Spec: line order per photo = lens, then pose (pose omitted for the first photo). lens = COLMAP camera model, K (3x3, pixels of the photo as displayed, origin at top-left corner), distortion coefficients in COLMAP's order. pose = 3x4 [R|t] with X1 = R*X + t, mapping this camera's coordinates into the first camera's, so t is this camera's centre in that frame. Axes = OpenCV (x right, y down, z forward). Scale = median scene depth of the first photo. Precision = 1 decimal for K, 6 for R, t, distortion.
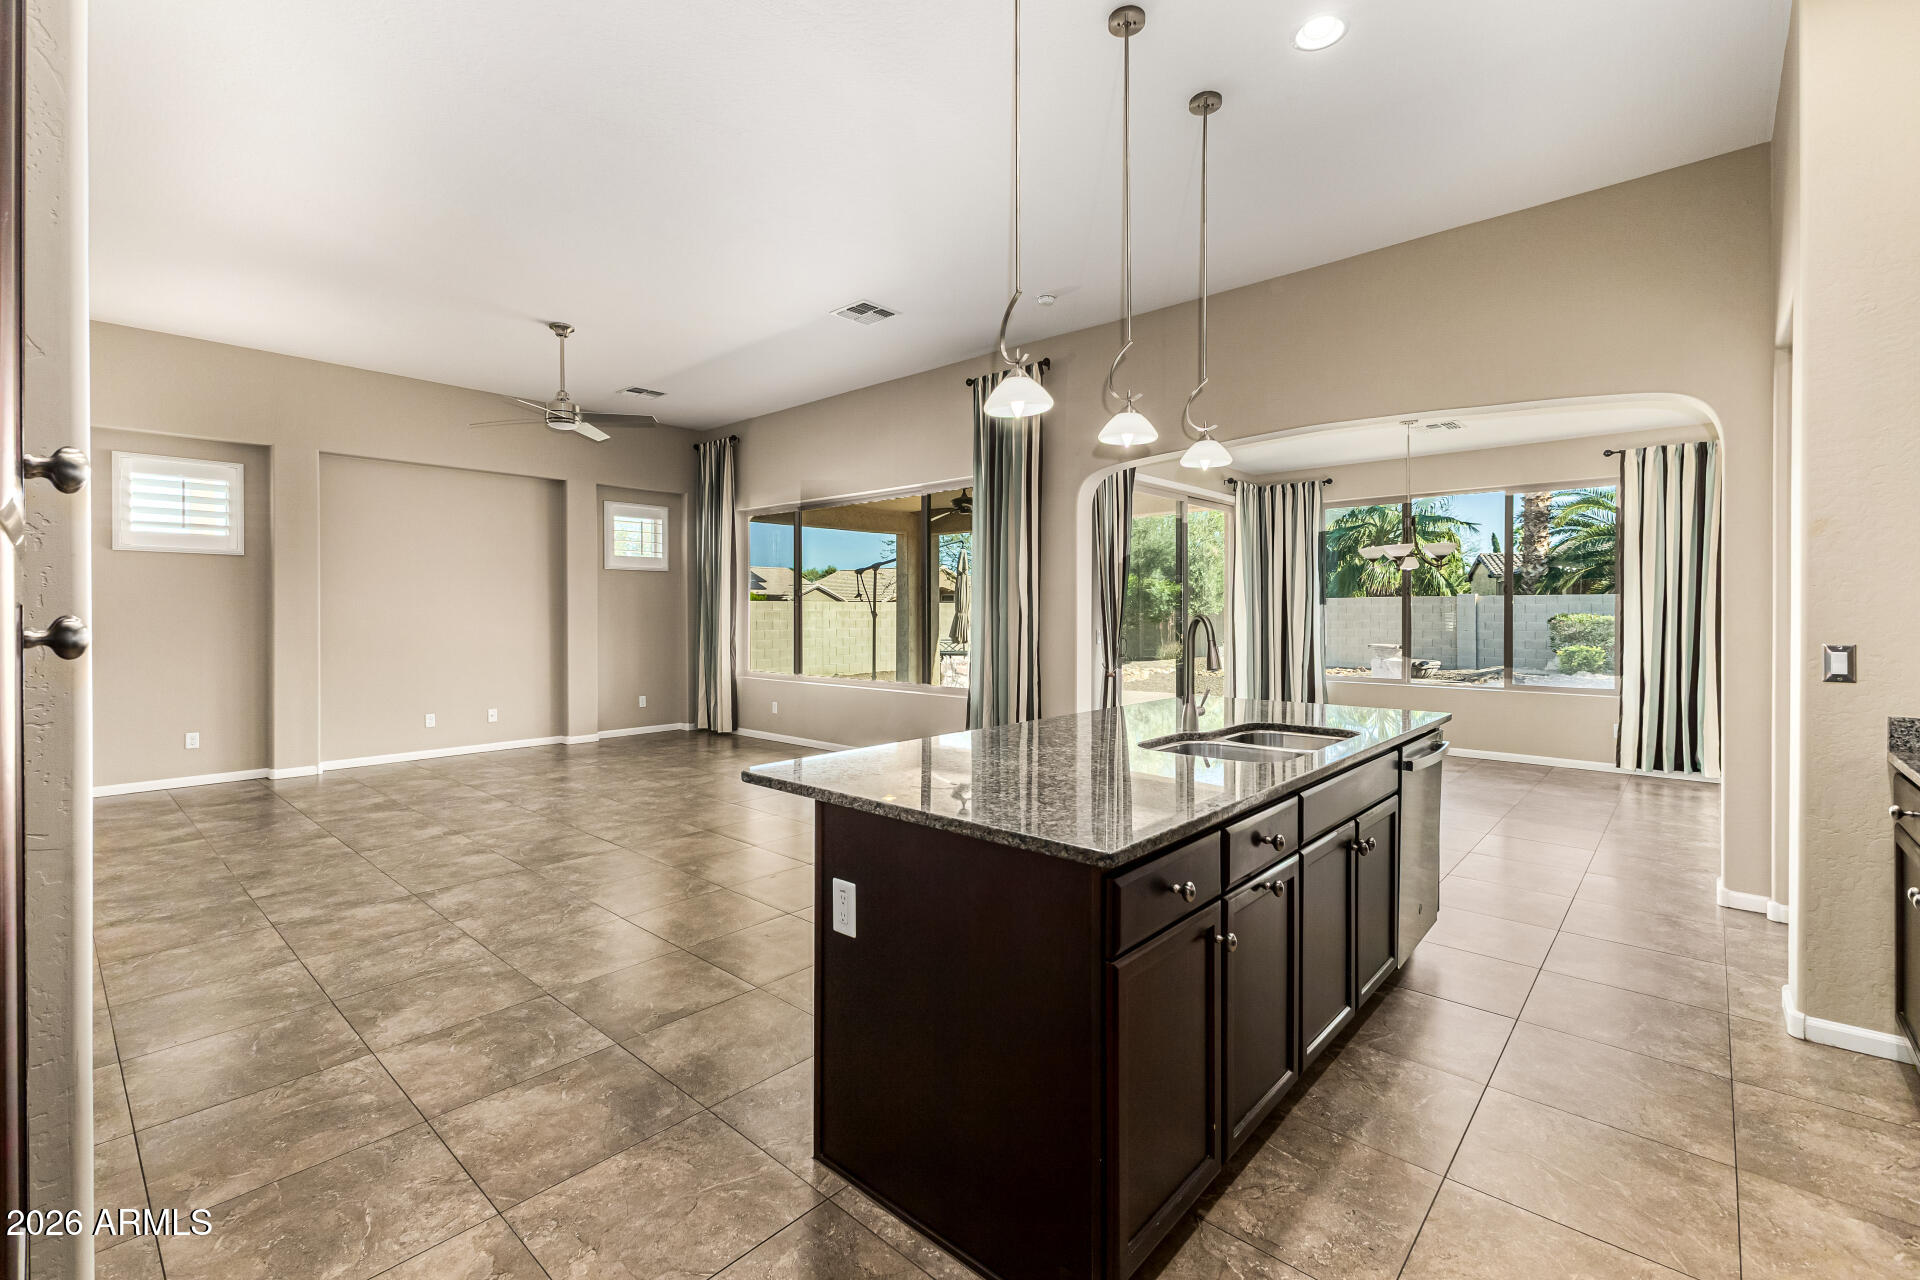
lens RADIAL K [[827.6, 0, 962.5], [0, 827.6, 624.1], [0, 0, 1]] dist [0.005305, 0.000155]
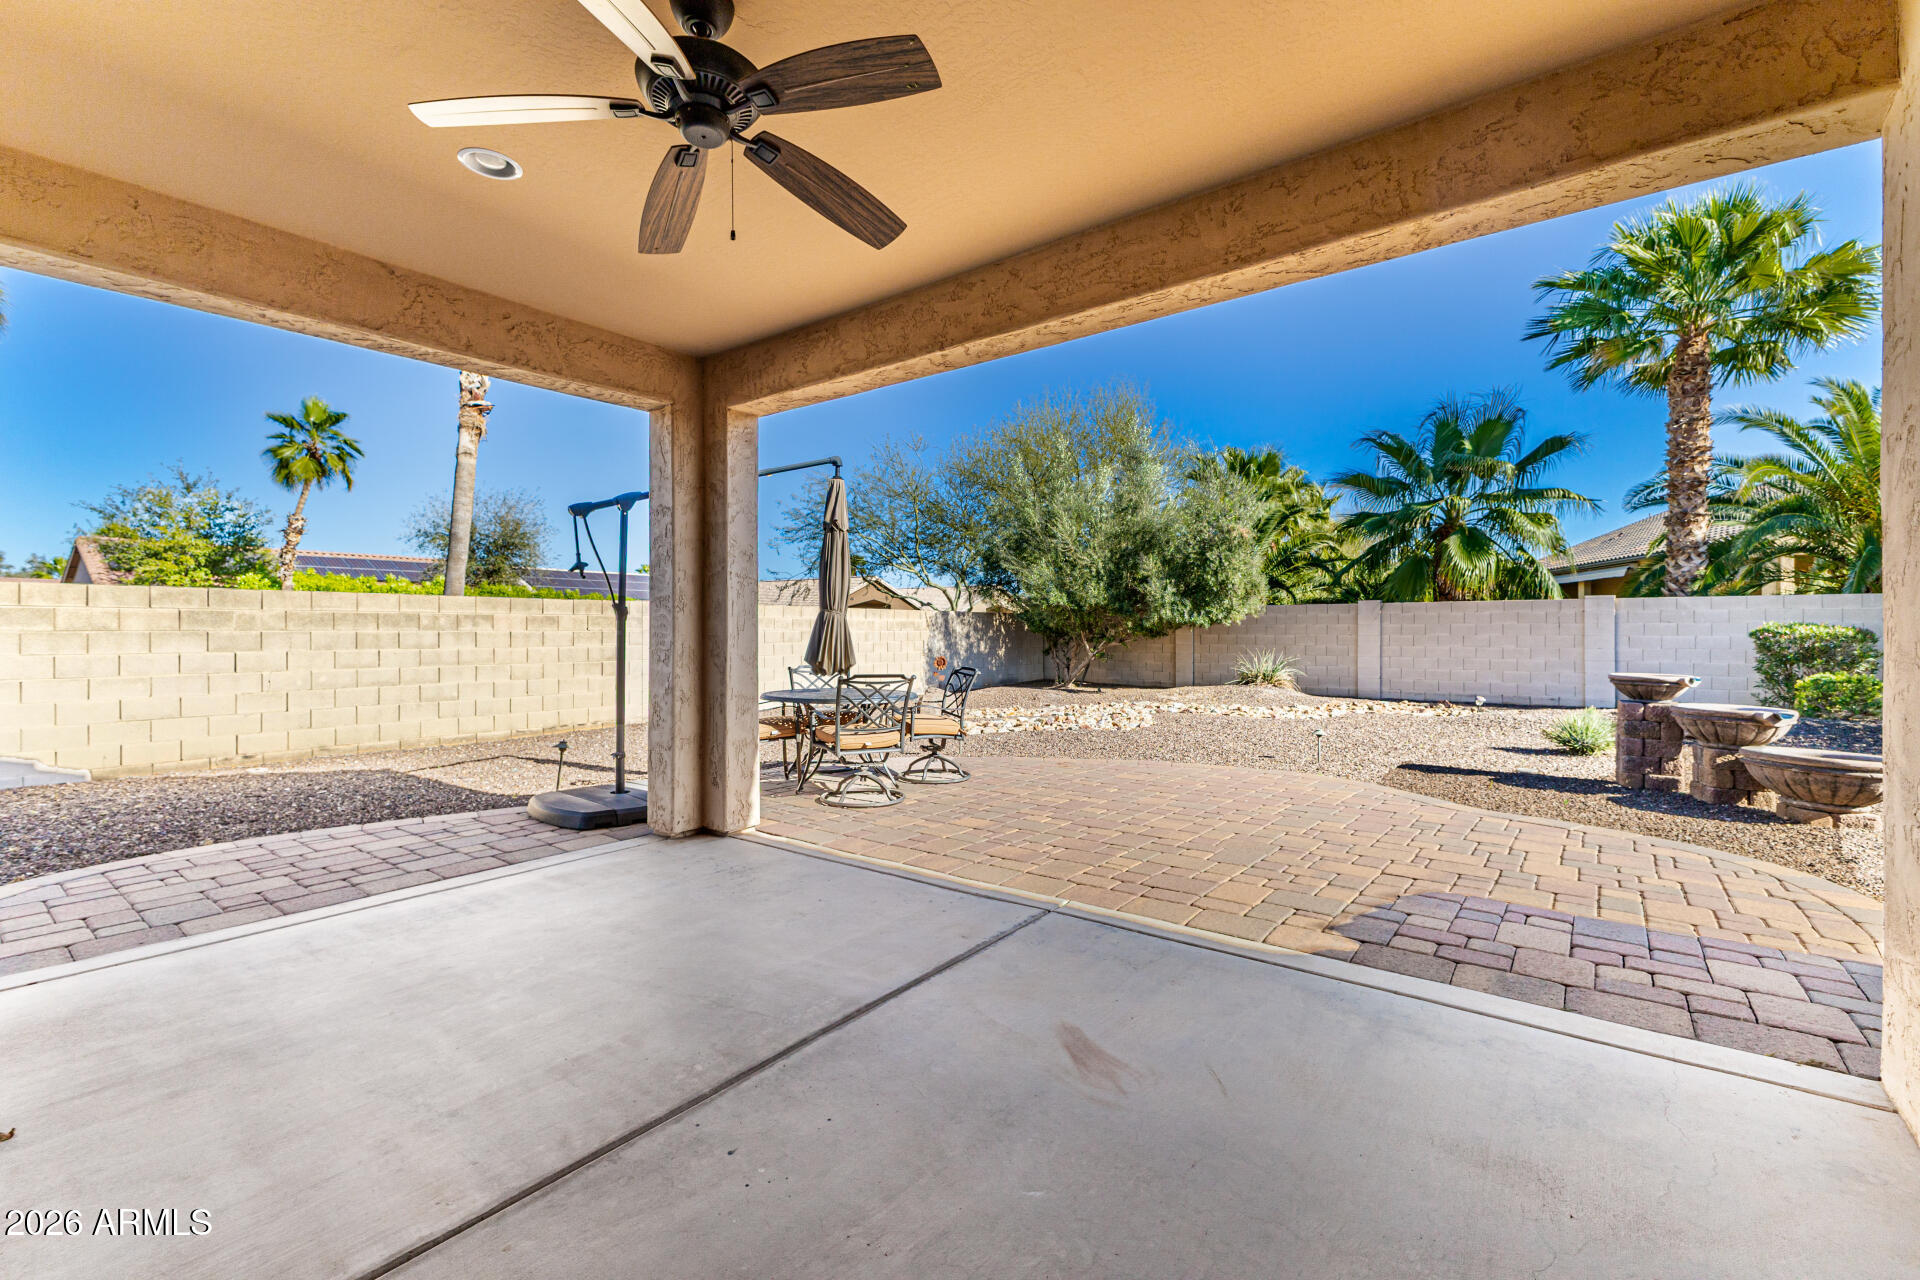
lens RADIAL K [[827.6, 0, 965.1], [0, 827.6, 639.6], [0, 0, 1]] dist [0.005305, 0.000155]
pose [[0.996765, 0.000241, 0.080367, 0.080686], [-0.000023, 0.999996, -0.002719, 0.010070], [-0.080368, 0.002708, 0.996762, 1.090034]]
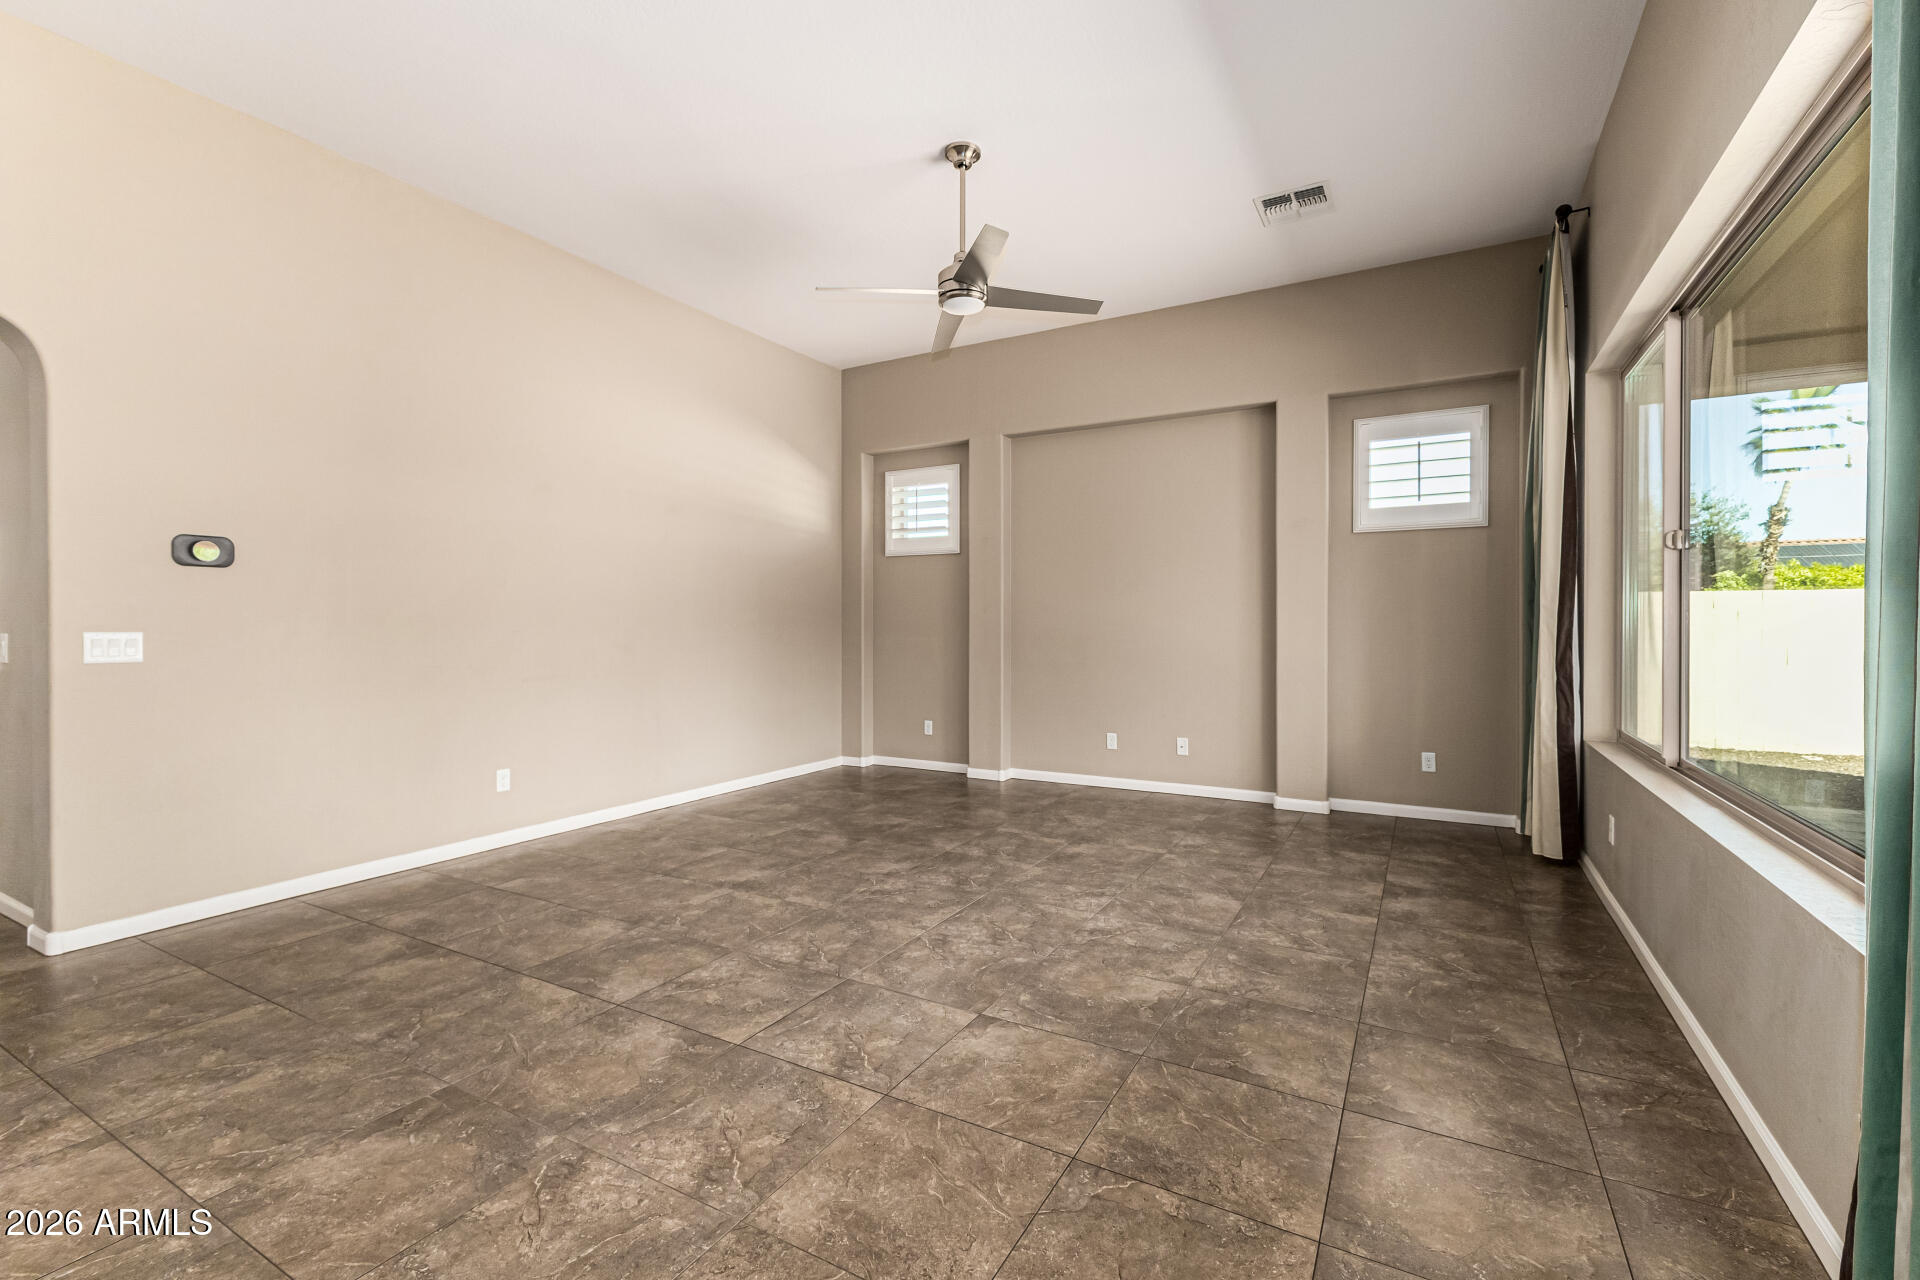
lens RADIAL K [[827.6, 0, 963.3], [0, 827.6, 624.9], [0, 0, 1]] dist [0.005305, 0.000155]
pose [[0.211594, -0.001436, -0.977357, 0.128214], [-0.013217, 0.999903, -0.004331, 0.009701], [0.977268, 0.013834, 0.211555, 0.764447]]
